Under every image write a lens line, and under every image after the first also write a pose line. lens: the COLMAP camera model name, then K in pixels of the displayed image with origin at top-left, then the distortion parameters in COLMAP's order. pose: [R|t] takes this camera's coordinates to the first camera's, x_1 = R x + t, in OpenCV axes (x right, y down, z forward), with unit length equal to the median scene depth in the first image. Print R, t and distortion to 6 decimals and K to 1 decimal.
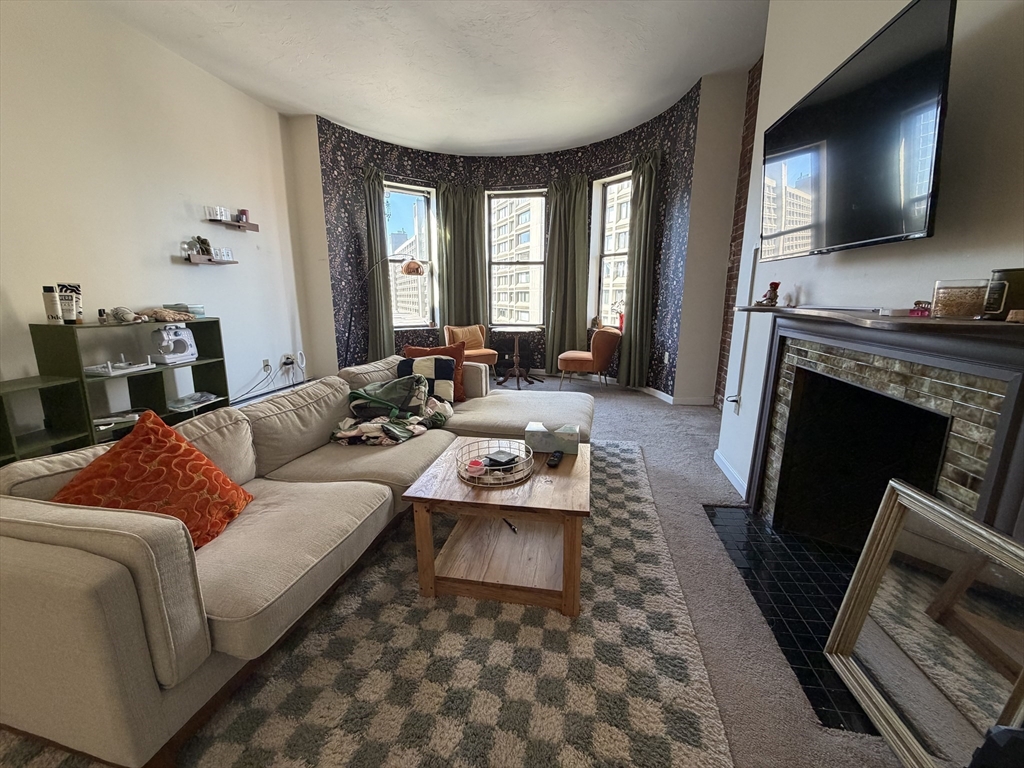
lens RADIAL K [[407.6, 0, 509.0], [0, 407.6, 383.9], [0, 0, 1]] dist [-0.000293, 0.000064]
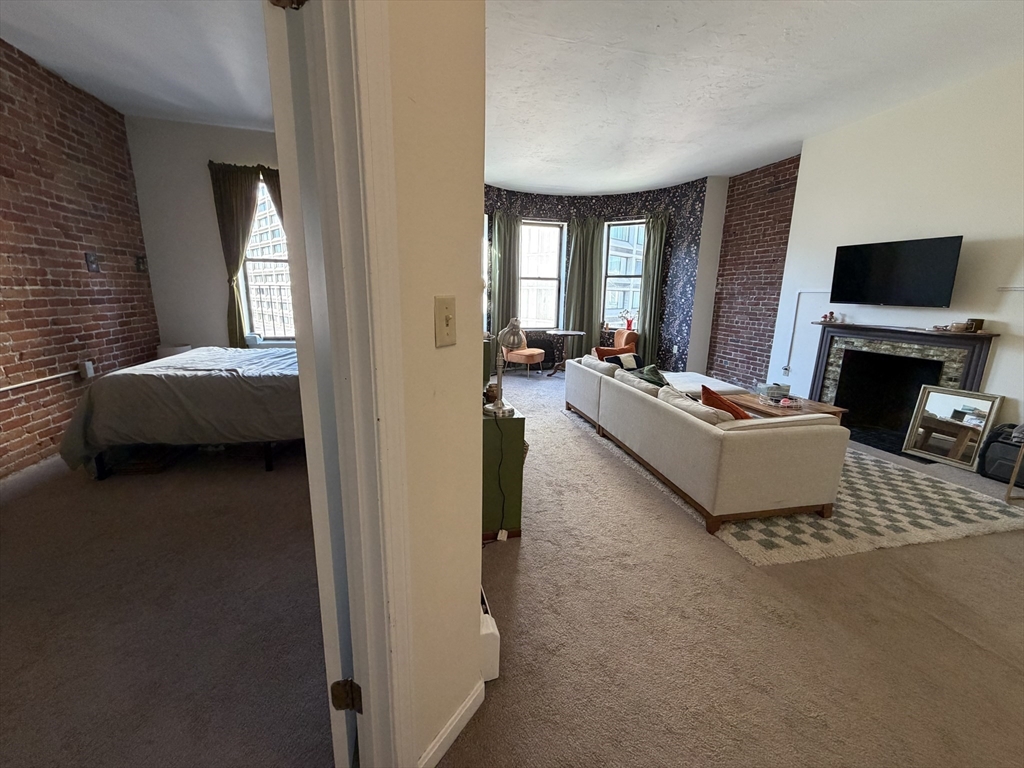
lens RADIAL K [[407.6, 0, 511.2], [0, 407.6, 382.7], [0, 0, 1]] dist [-0.000293, 0.000064]
pose [[0.909109, -0.072135, 0.410265, -0.847115], [0.070742, 0.997321, 0.018596, -0.013163], [-0.410507, 0.012117, 0.911777, -0.134046]]
